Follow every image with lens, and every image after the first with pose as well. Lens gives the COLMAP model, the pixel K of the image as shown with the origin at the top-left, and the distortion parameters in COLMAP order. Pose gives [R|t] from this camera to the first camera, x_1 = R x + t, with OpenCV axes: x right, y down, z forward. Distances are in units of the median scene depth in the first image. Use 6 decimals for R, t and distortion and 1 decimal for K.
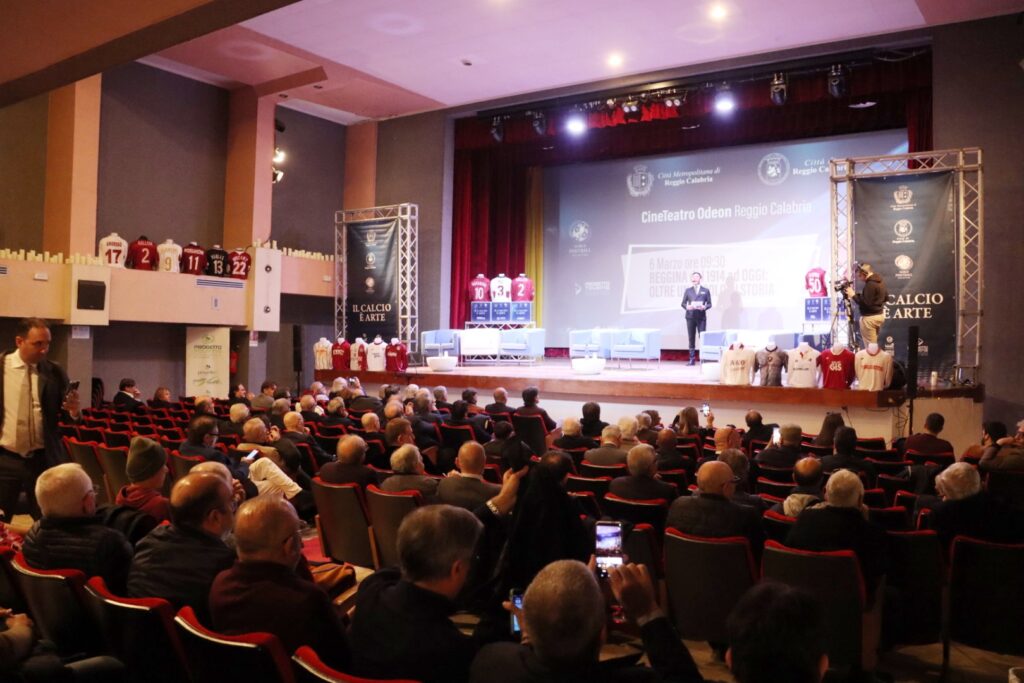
lens RADIAL K [[872.4, 0, 529.6], [0, 872.4, 341.3], [0, 0, 1]] dist [-0.149797, 0.124496]
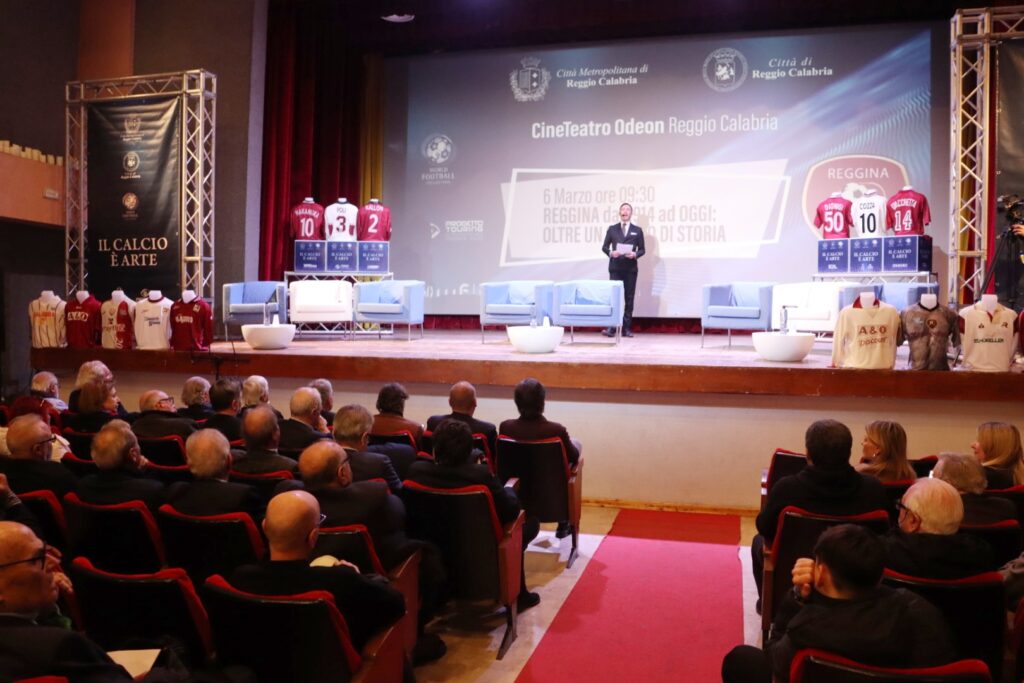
lens RADIAL K [[872.4, 0, 529.6], [0, 872.4, 341.3], [0, 0, 1]] dist [-0.149797, 0.124496]
pose [[0.953598, -0.005186, 0.301038, -0.097172], [-0.003055, 0.999634, 0.026898, 0.011953], [-0.301067, -0.026570, 0.953233, 0.357092]]
